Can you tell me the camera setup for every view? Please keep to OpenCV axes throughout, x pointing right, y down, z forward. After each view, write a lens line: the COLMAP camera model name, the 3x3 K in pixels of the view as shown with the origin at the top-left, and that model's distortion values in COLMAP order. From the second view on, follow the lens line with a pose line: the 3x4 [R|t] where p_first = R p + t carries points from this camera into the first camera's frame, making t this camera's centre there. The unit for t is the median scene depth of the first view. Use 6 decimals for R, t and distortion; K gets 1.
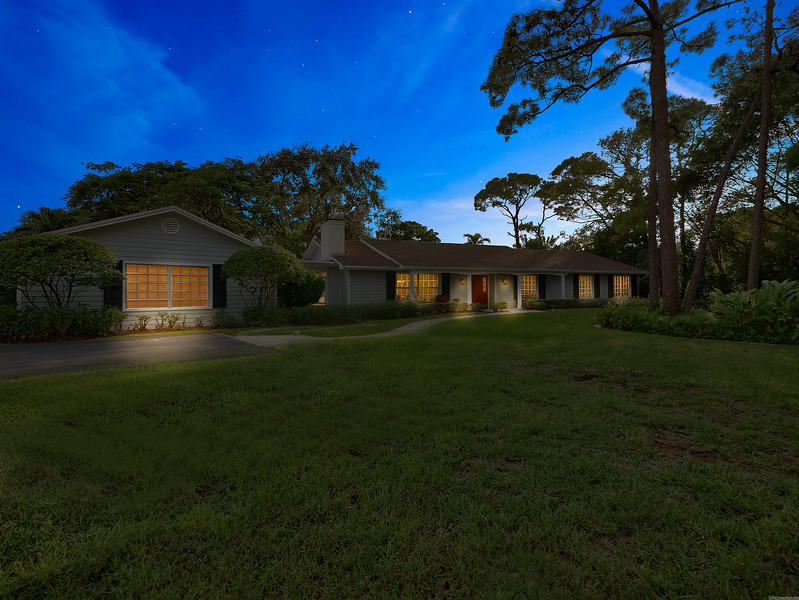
lens RADIAL K [[416.5, 0, 396.9], [0, 416.5, 357.0], [0, 0, 1]] dist [0.001432, -0.000404]
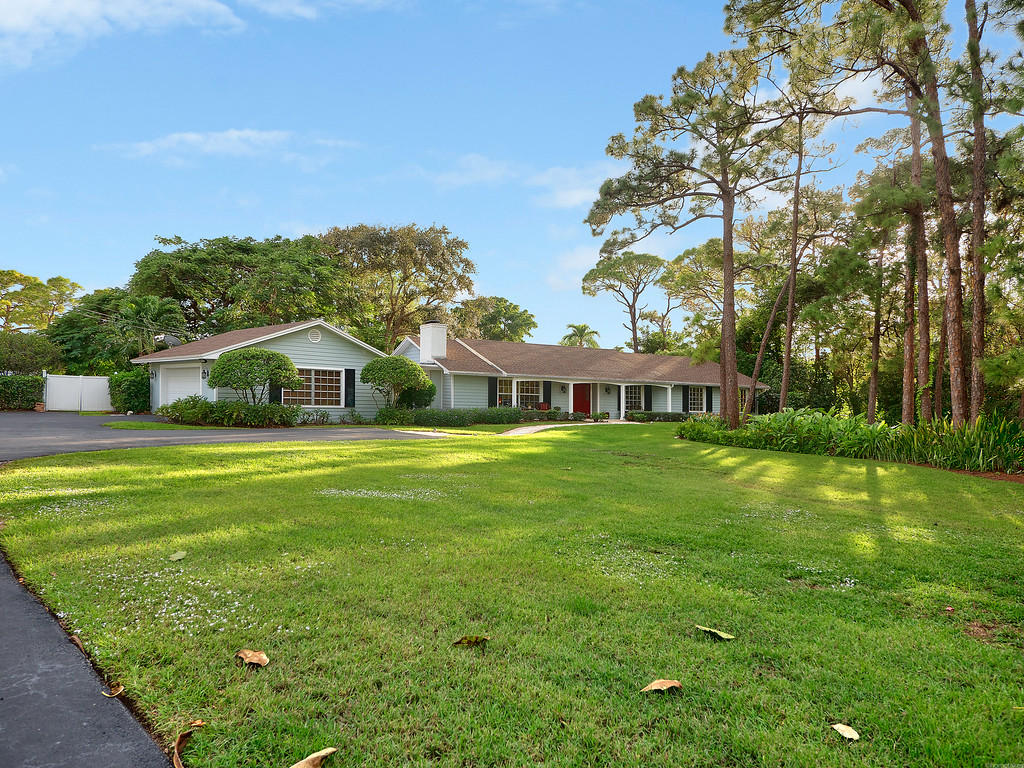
lens RADIAL K [[661.9, 0, 509.8], [0, 661.9, 382.7], [0, 0, 1]] dist [0.001326, -0.000157]
pose [[0.996442, 0.046896, 0.070034, -0.065540], [-0.034874, 0.985849, -0.163970, 0.052036], [-0.076732, 0.160944, 0.983976, -0.438906]]
